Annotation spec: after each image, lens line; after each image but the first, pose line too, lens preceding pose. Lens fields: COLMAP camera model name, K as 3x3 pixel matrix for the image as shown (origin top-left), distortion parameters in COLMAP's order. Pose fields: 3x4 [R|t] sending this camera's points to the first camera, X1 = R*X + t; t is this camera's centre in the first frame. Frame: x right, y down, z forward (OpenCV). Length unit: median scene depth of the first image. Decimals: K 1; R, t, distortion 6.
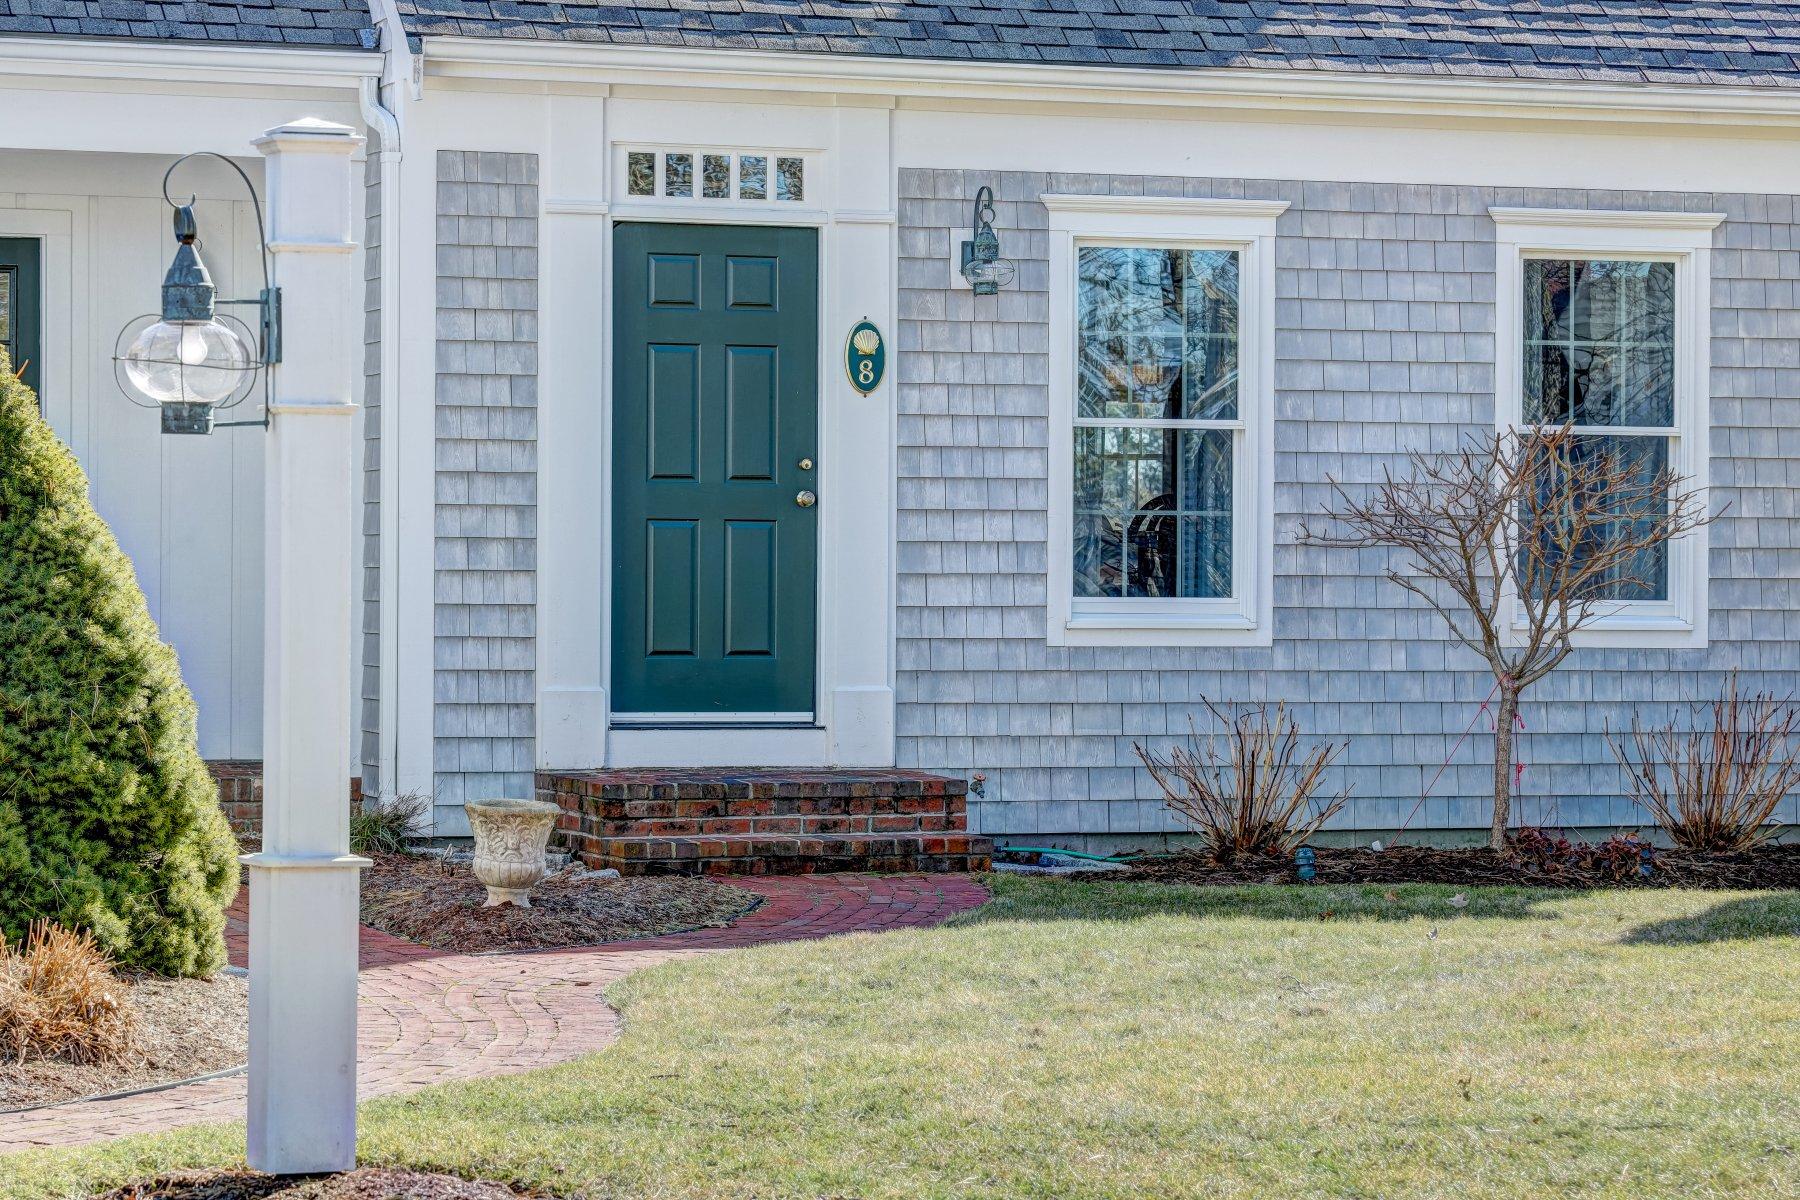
lens RADIAL K [[5066.3, 0, 900.0], [0, 5066.3, 600.0], [0, 0, 1]] dist [0.135379, 0.565390]
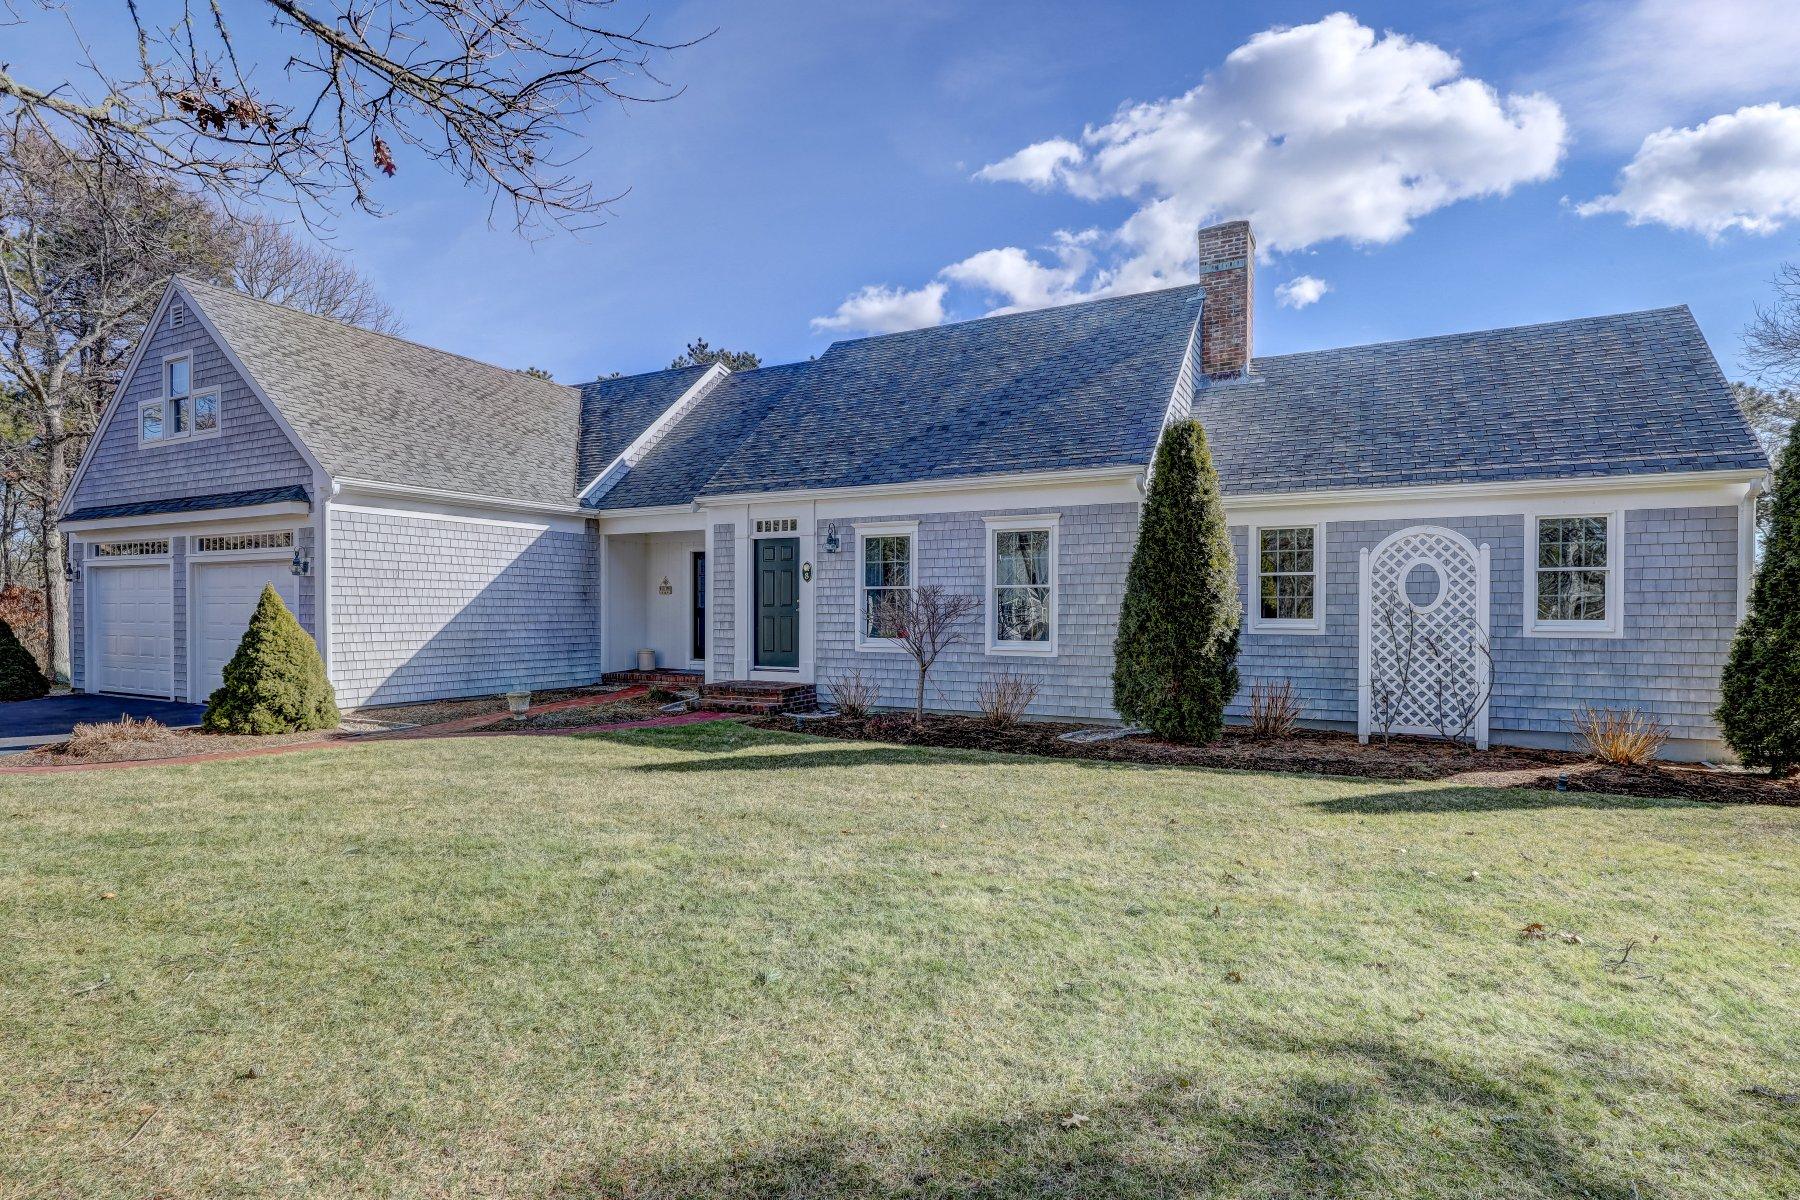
lens RADIAL K [[910.0, 0, 898.4], [0, 910.0, 617.6], [0, 0, 1]] dist [0.003195, 0.000481]
pose [[0.674775, 0.002432, -0.738020, 0.521820], [-0.000415, 0.999996, 0.002916, -0.016689], [0.738024, -0.001662, 0.674773, 0.599964]]
